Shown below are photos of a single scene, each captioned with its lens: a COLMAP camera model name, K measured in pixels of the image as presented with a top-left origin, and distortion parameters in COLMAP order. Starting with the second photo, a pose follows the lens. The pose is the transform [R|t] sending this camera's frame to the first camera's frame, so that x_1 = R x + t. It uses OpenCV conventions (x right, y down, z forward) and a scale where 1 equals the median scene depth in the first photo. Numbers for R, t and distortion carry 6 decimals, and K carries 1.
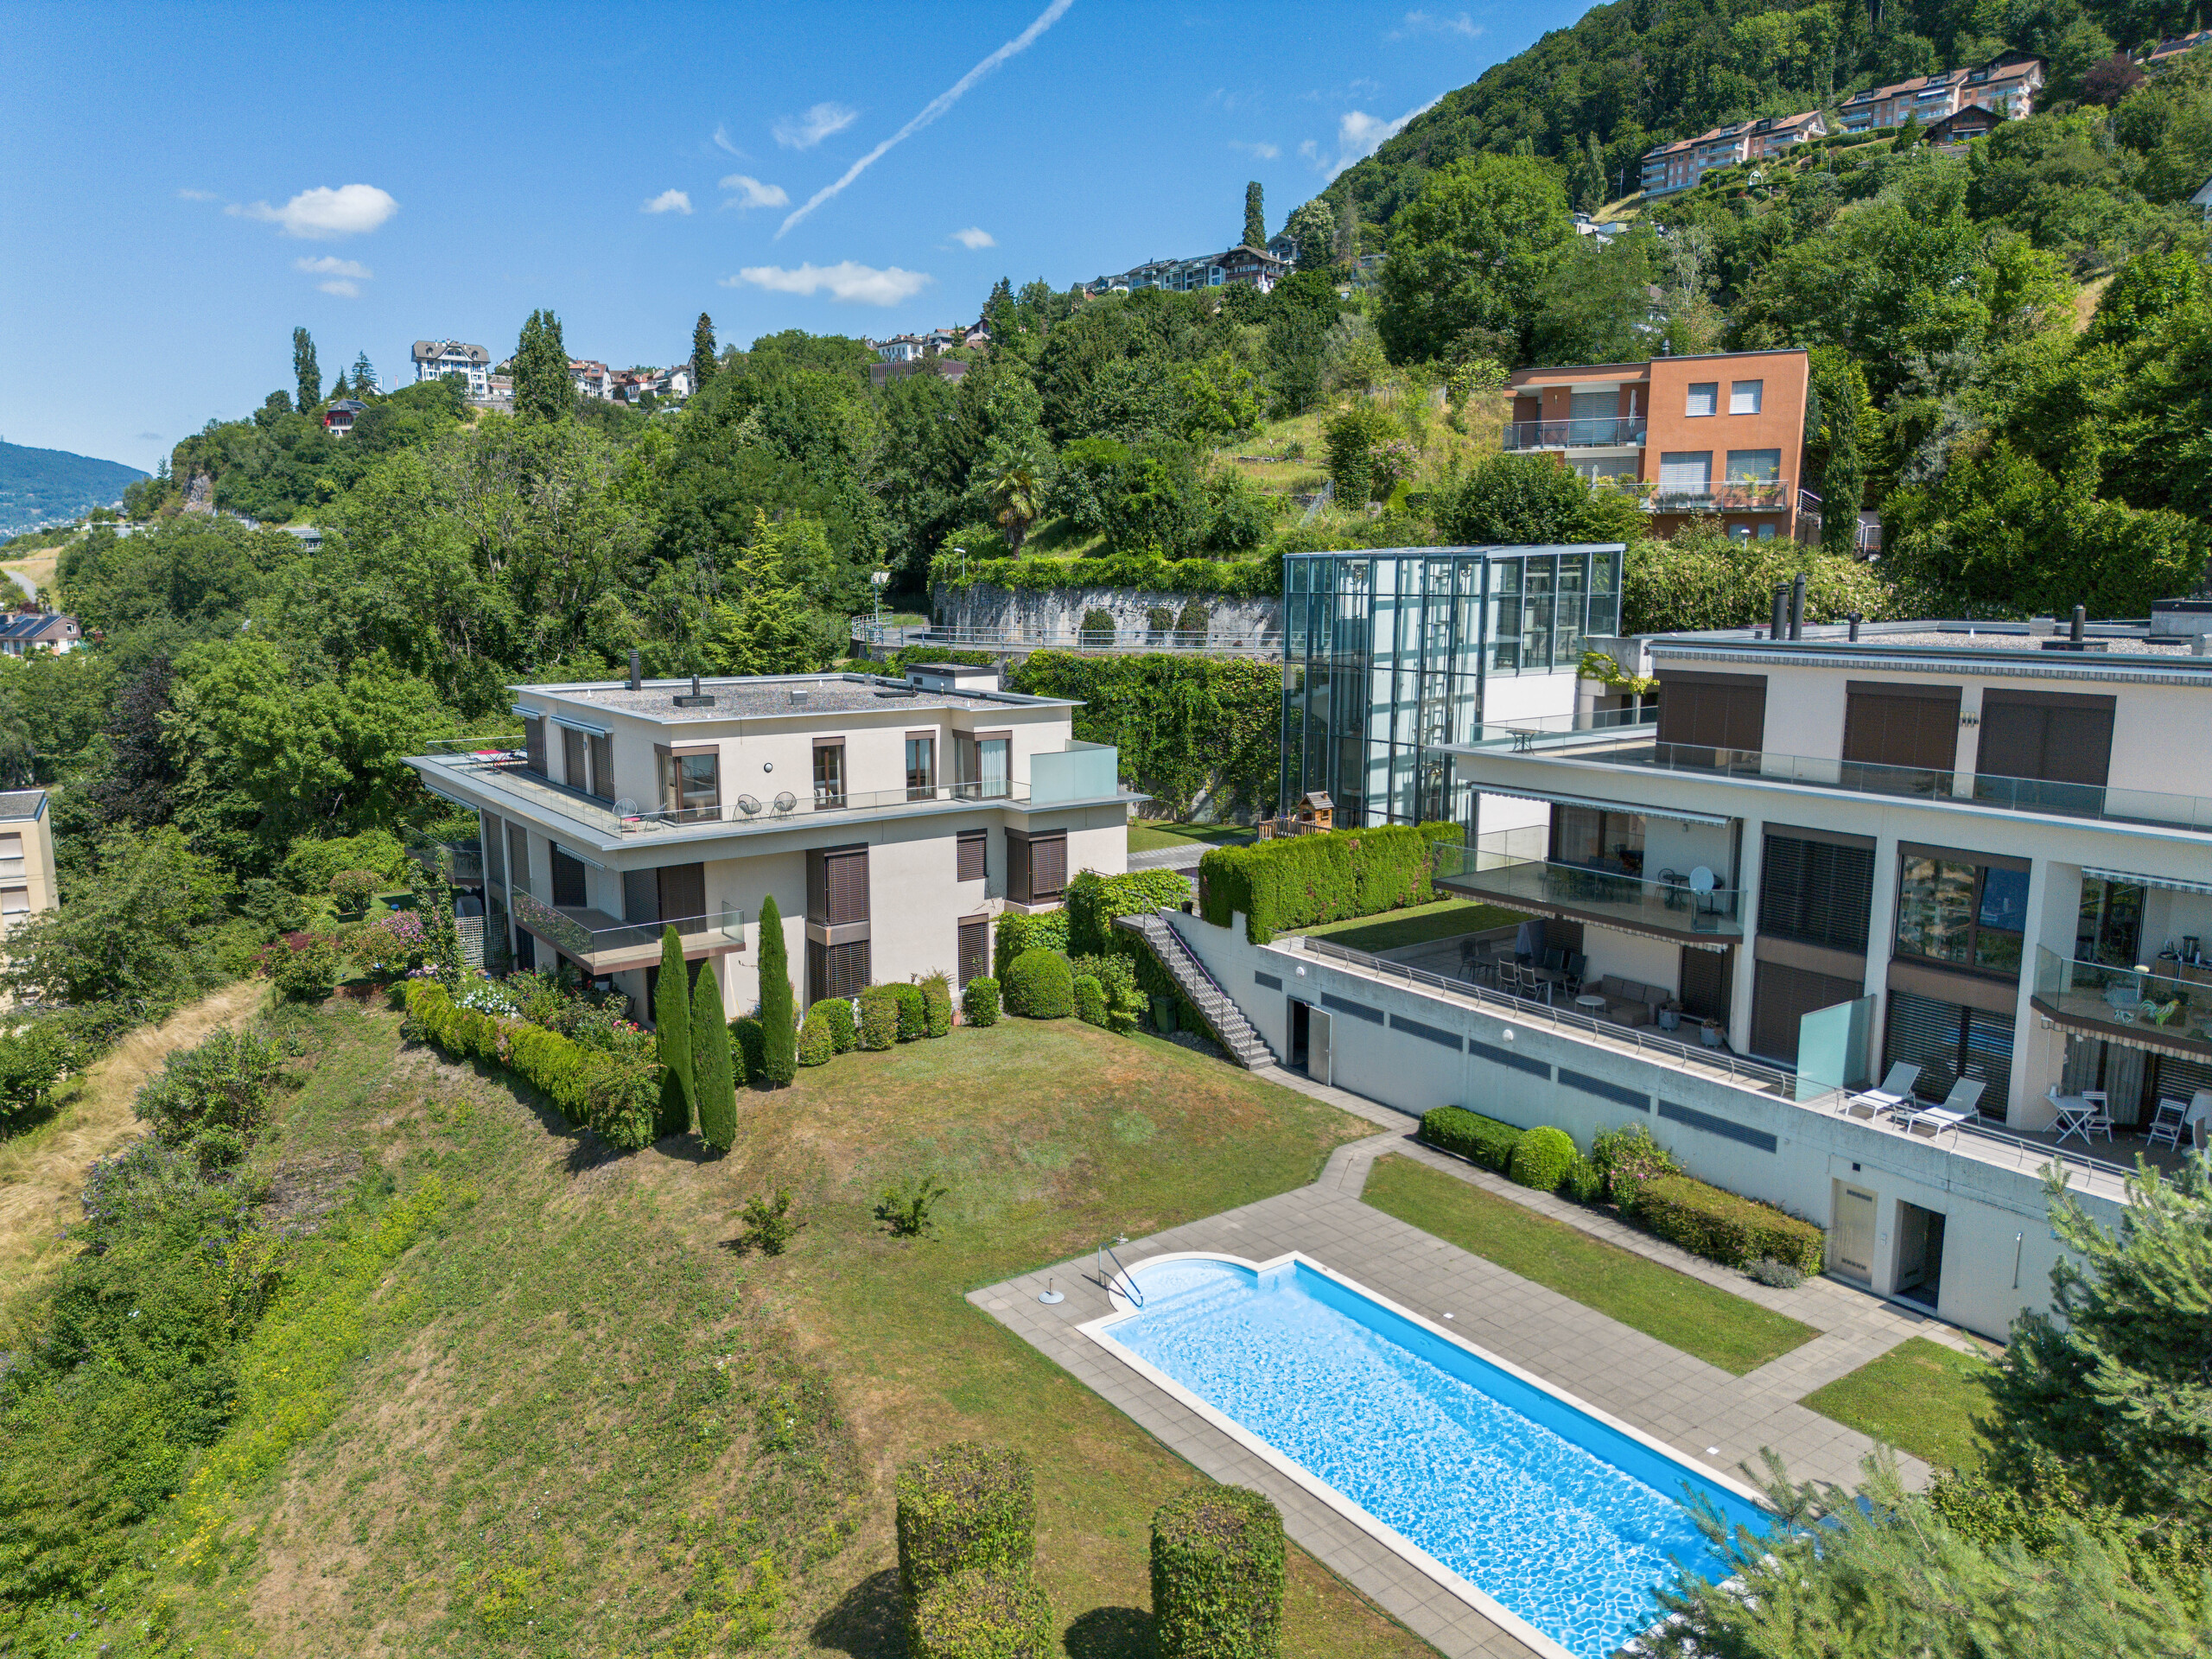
lens RADIAL K [[1546.8, 0, 1106.0], [0, 1546.8, 829.5], [0, 0, 1]] dist [0.067786, -0.066868]
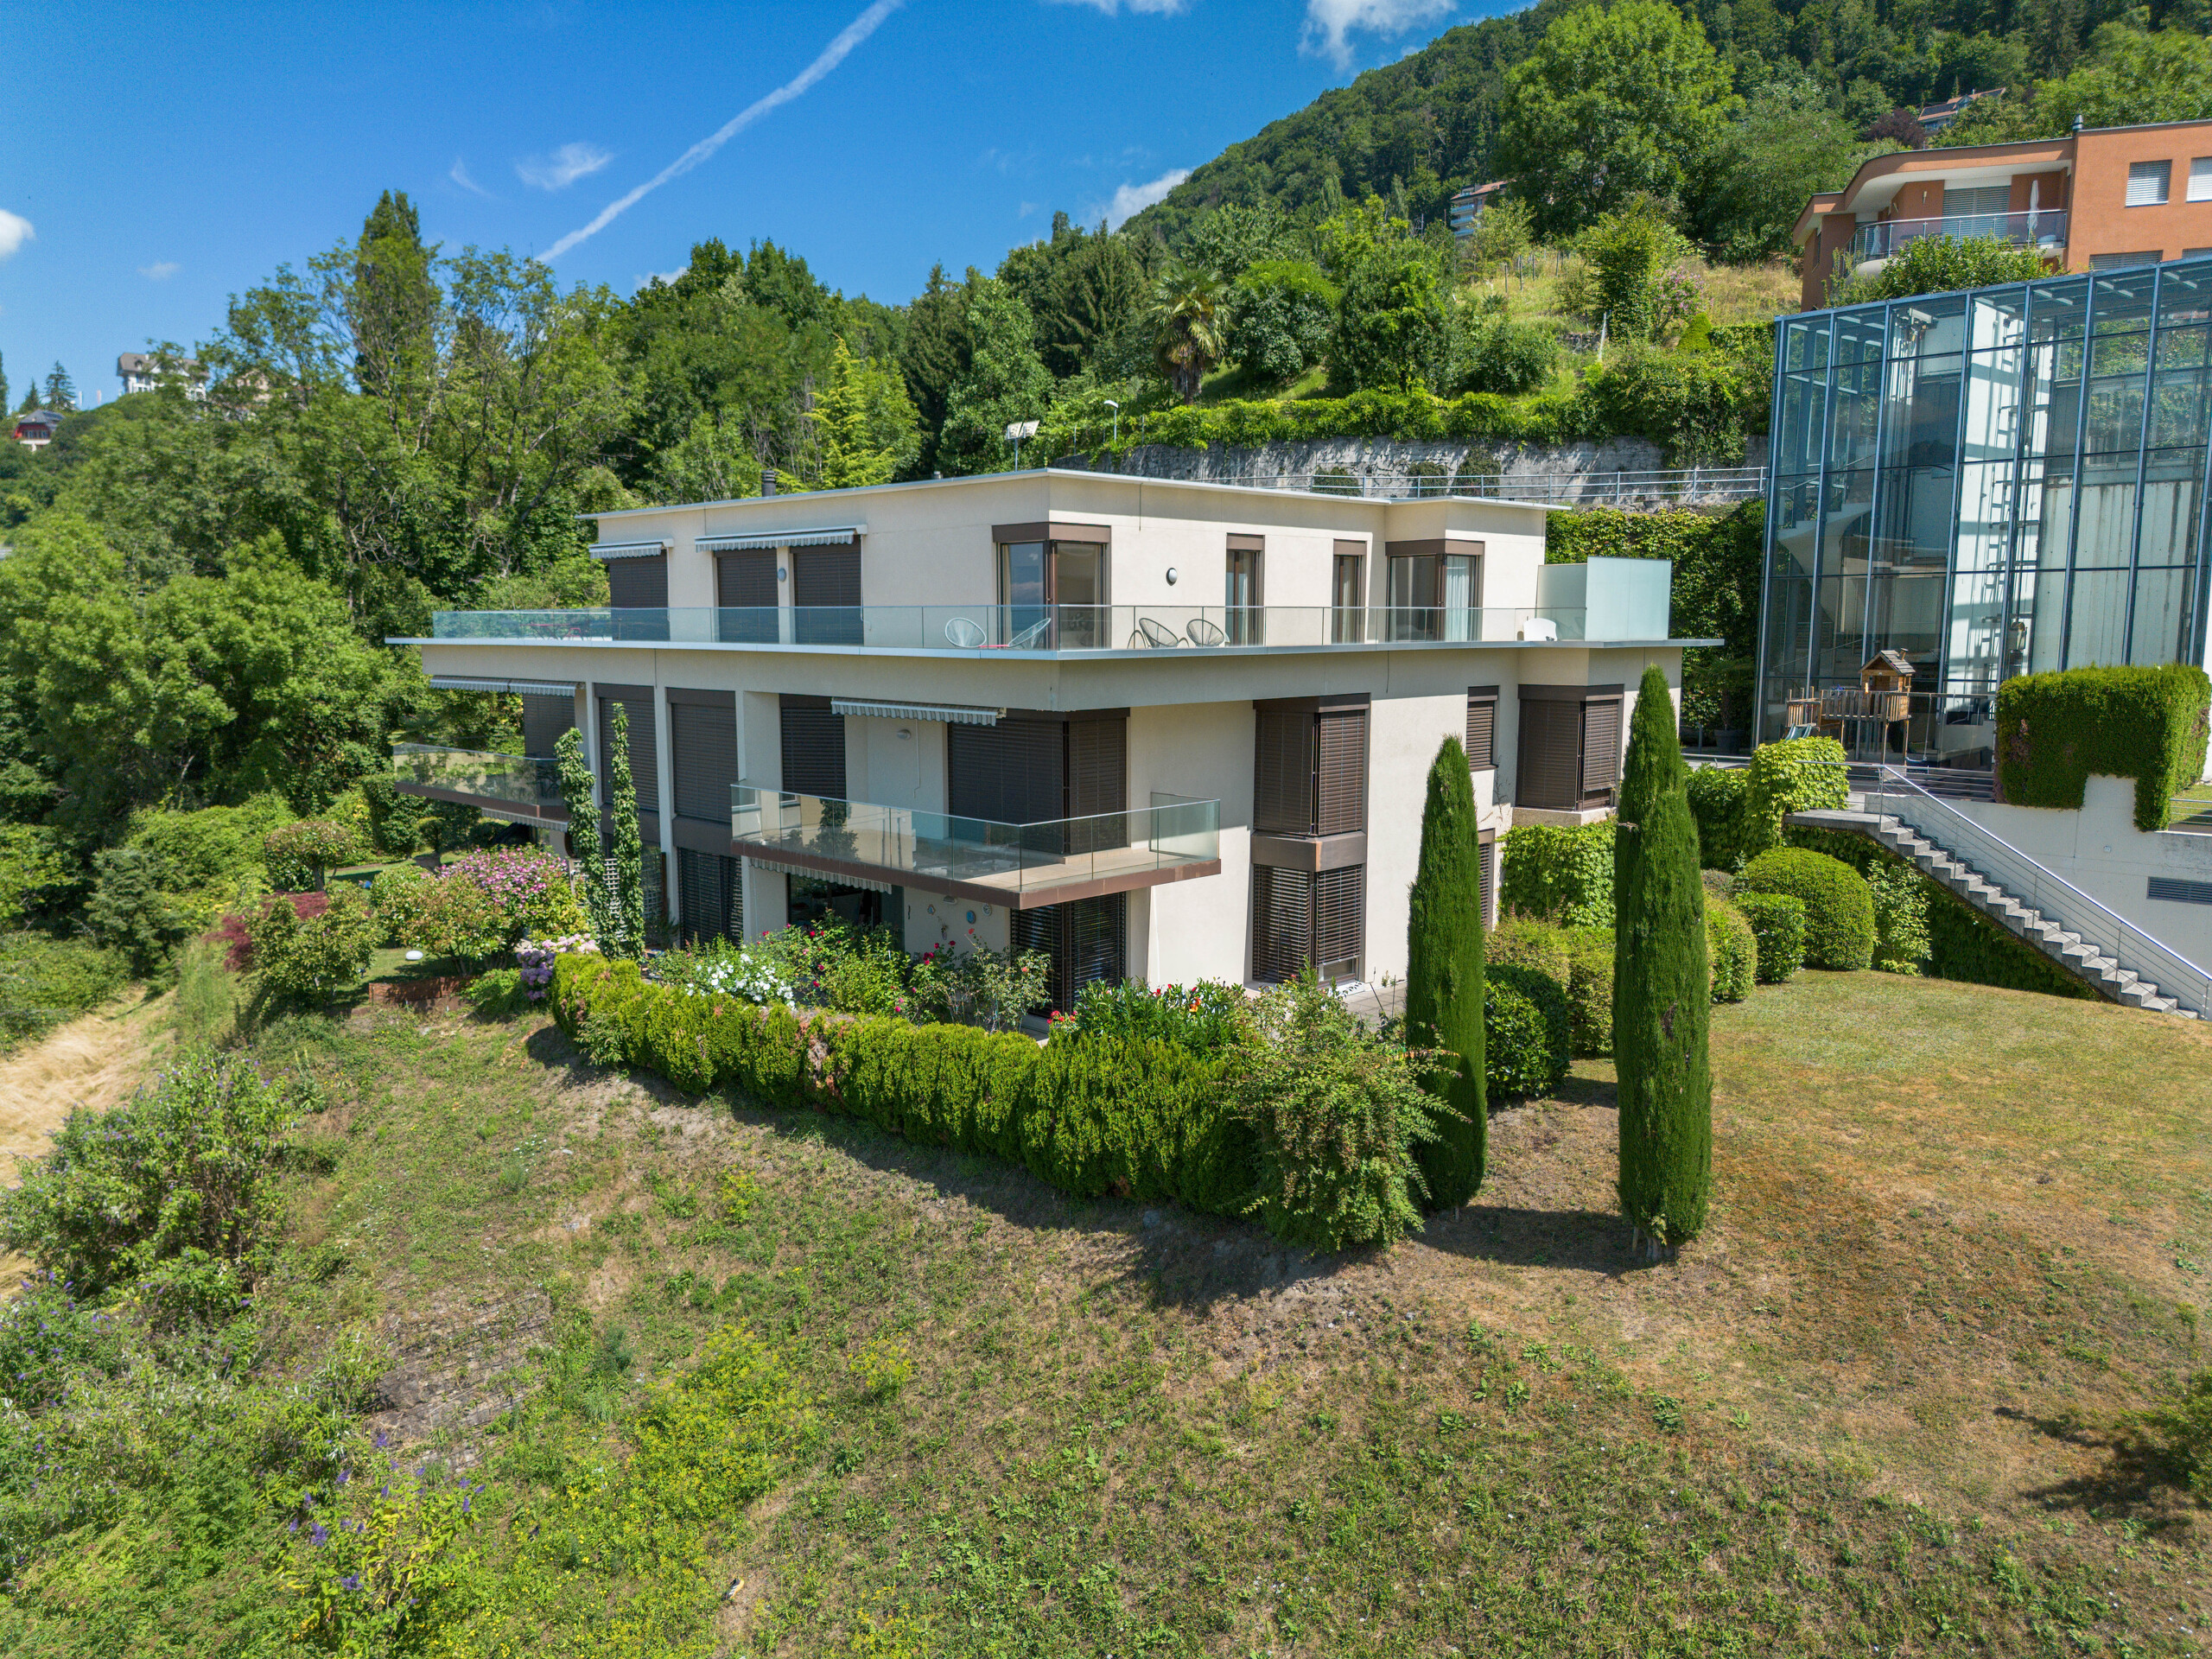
lens RADIAL K [[1546.8, 0, 1106.0], [0, 1546.8, 829.5], [0, 0, 1]] dist [0.067786, -0.066868]
pose [[0.987976, -0.020526, 0.153237, -0.233290], [0.026365, 0.998998, -0.036170, 0.053189], [-0.152341, 0.039775, 0.987527, 0.303113]]
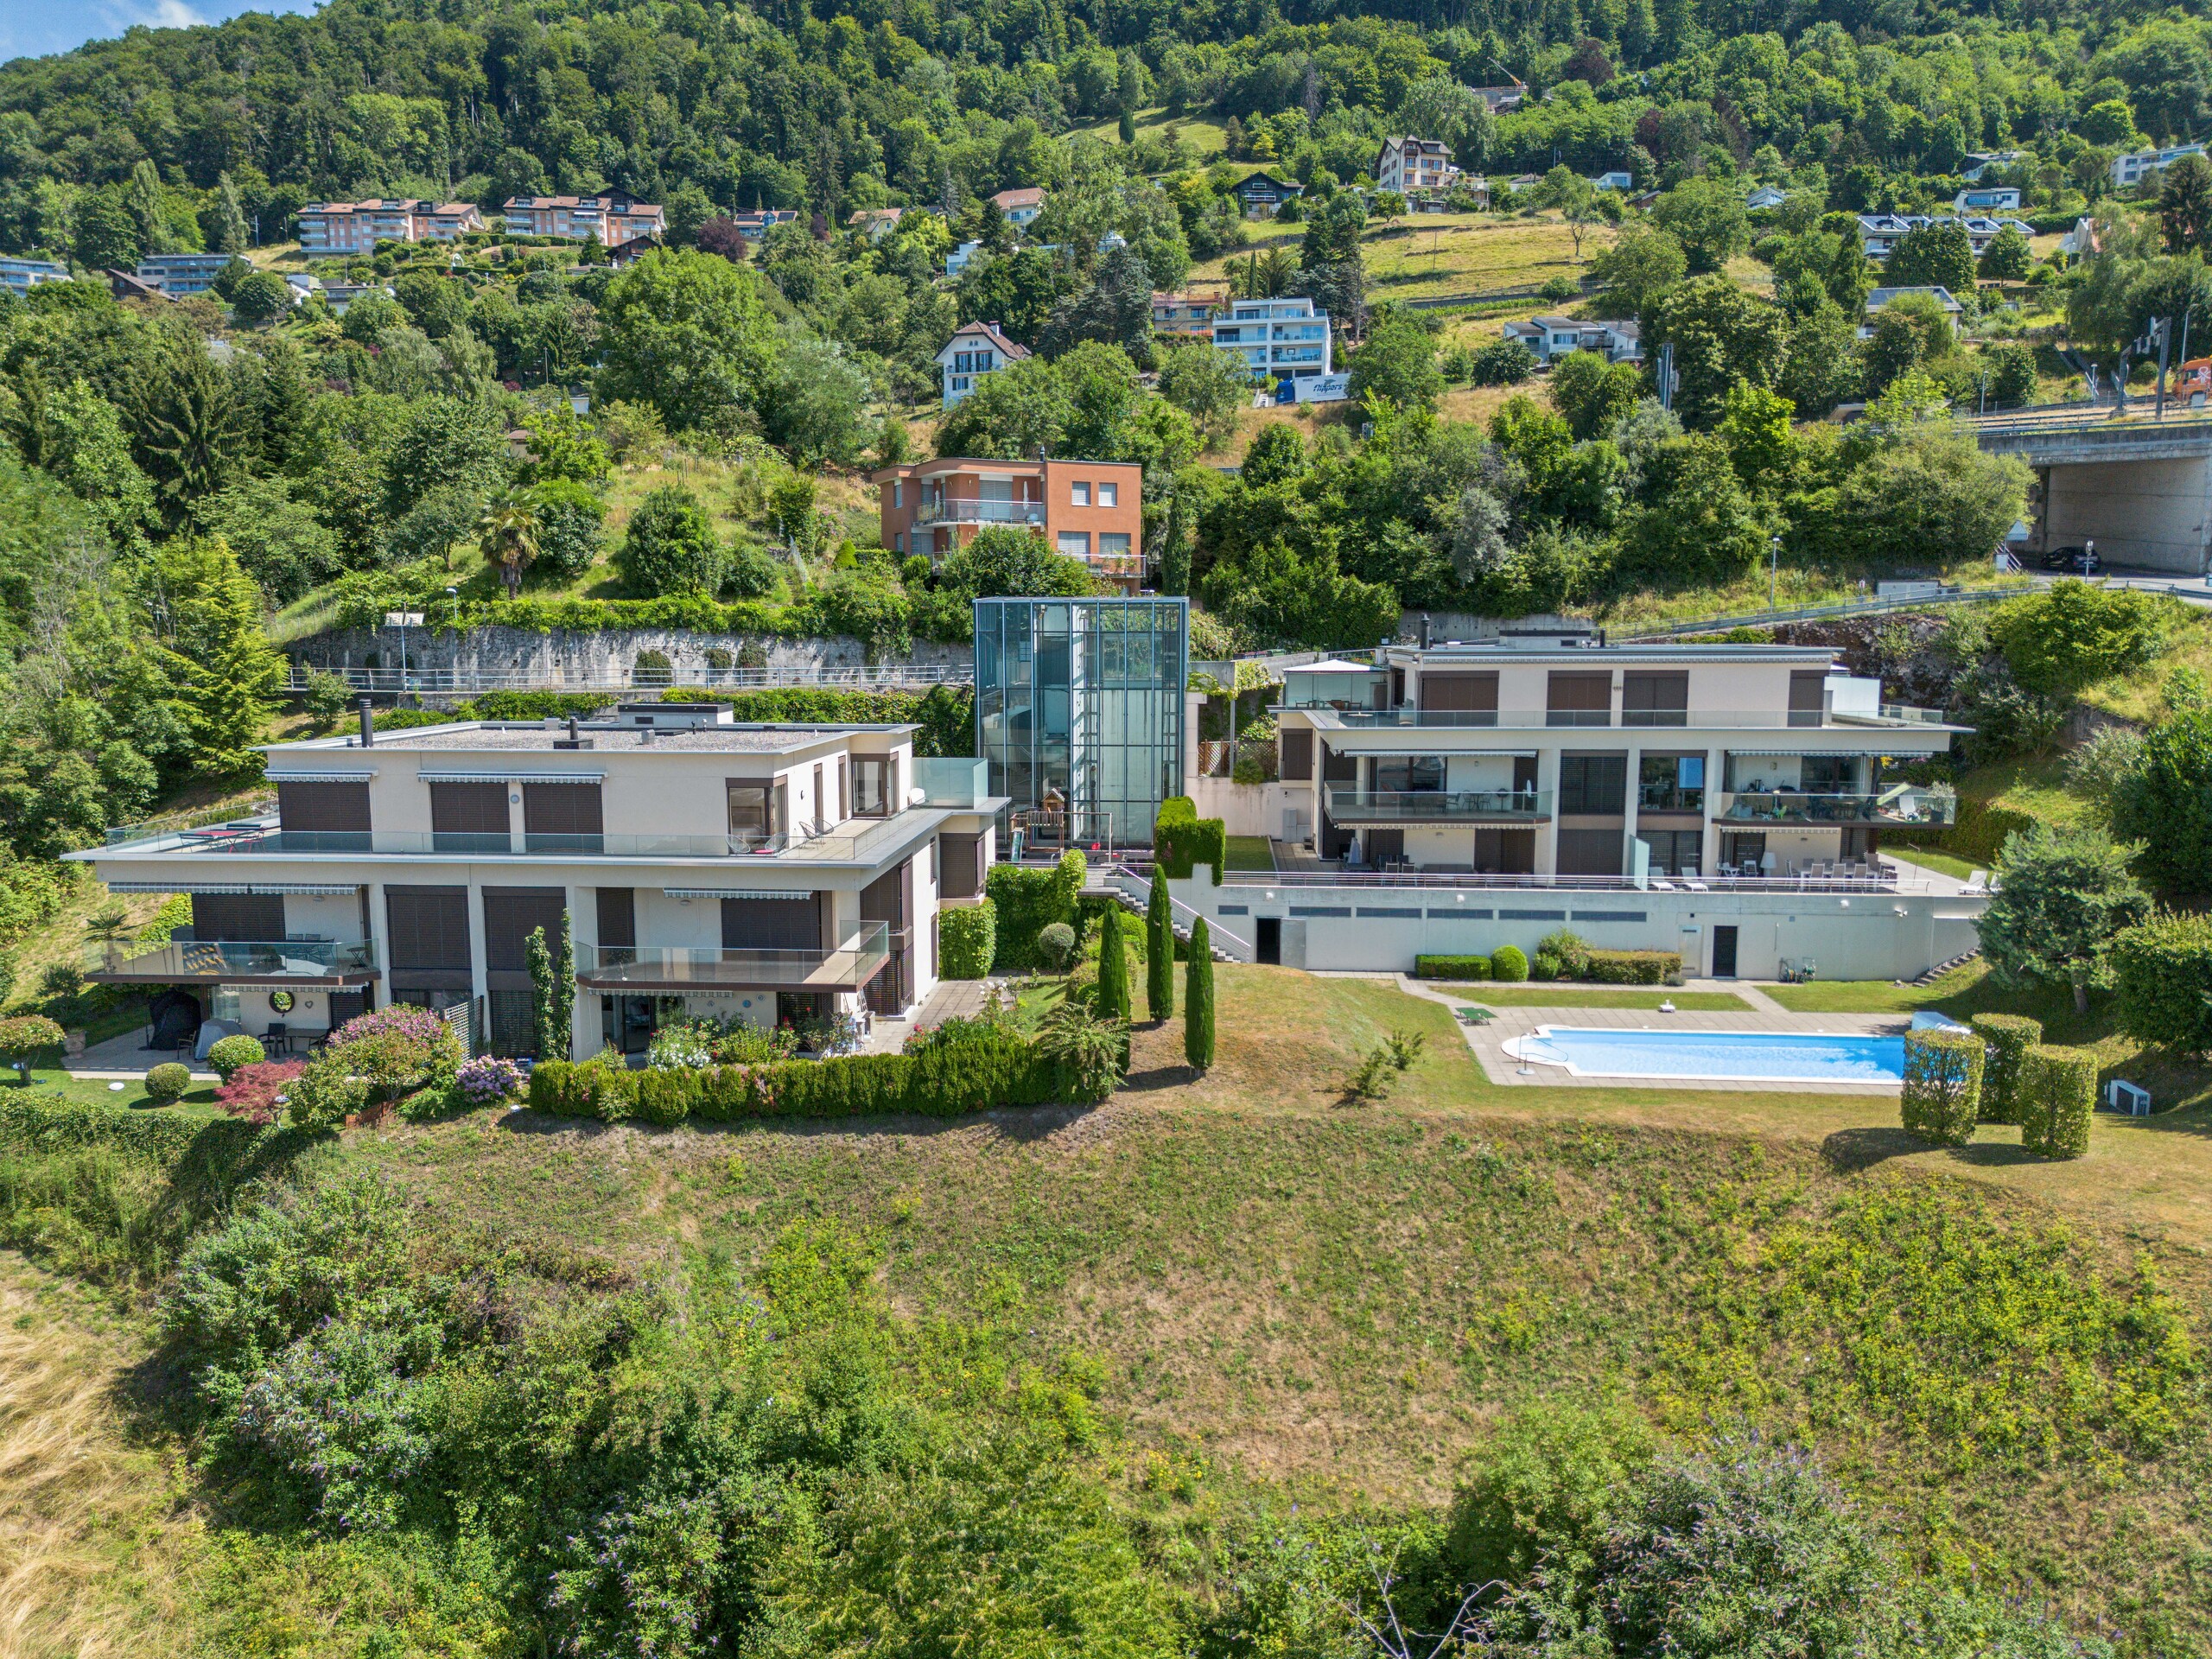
lens RADIAL K [[1527.3, 0, 1106.0], [0, 1527.3, 829.5], [0, 0, 1]] dist [0.071994, -0.066478]
pose [[0.643365, -0.097200, 0.759364, -0.602794], [0.127057, 0.991708, 0.019292, -0.007264], [-0.754943, 0.084071, 0.650380, 0.130758]]
